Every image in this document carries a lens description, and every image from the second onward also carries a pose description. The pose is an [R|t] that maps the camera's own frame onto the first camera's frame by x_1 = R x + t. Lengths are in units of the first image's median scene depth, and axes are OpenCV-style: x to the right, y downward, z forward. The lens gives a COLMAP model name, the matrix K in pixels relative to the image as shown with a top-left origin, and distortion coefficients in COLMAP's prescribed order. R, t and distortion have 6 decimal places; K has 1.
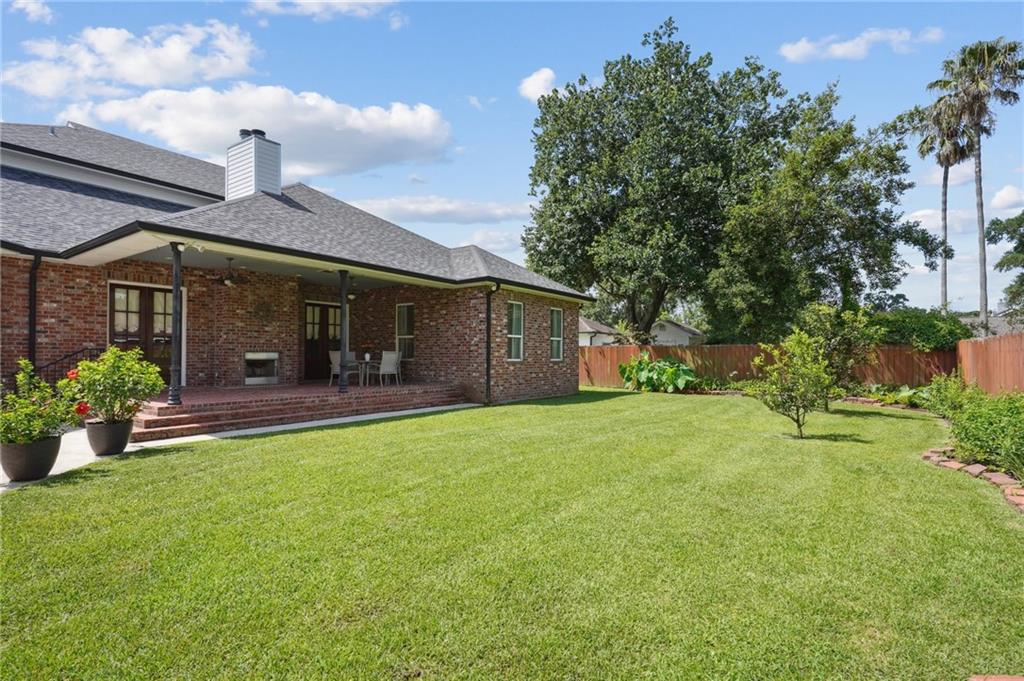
lens RADIAL K [[500.3, 0, 511.8], [0, 500.3, 350.3], [0, 0, 1]] dist [0.003989, -0.001537]
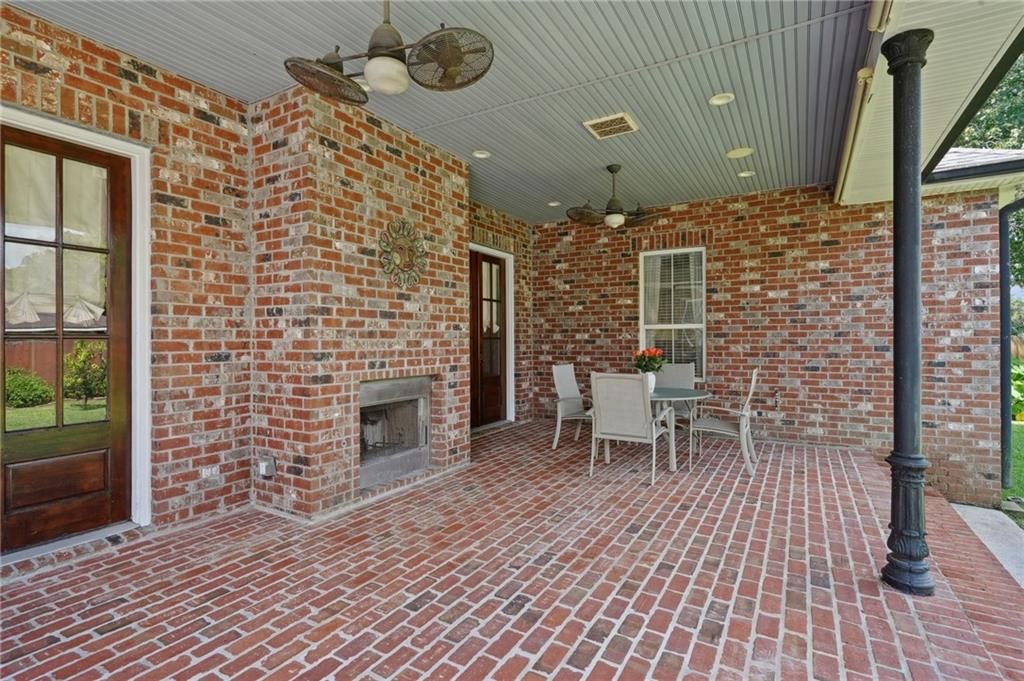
lens RADIAL K [[500.3, 0, 511.2], [0, 500.3, 337.5], [0, 0, 1]] dist [0.003989, -0.001537]
pose [[0.995646, -0.008804, 0.092803, -0.445220], [0.008251, 0.999946, 0.006334, -0.024412], [-0.092853, -0.005540, 0.995664, 0.660478]]
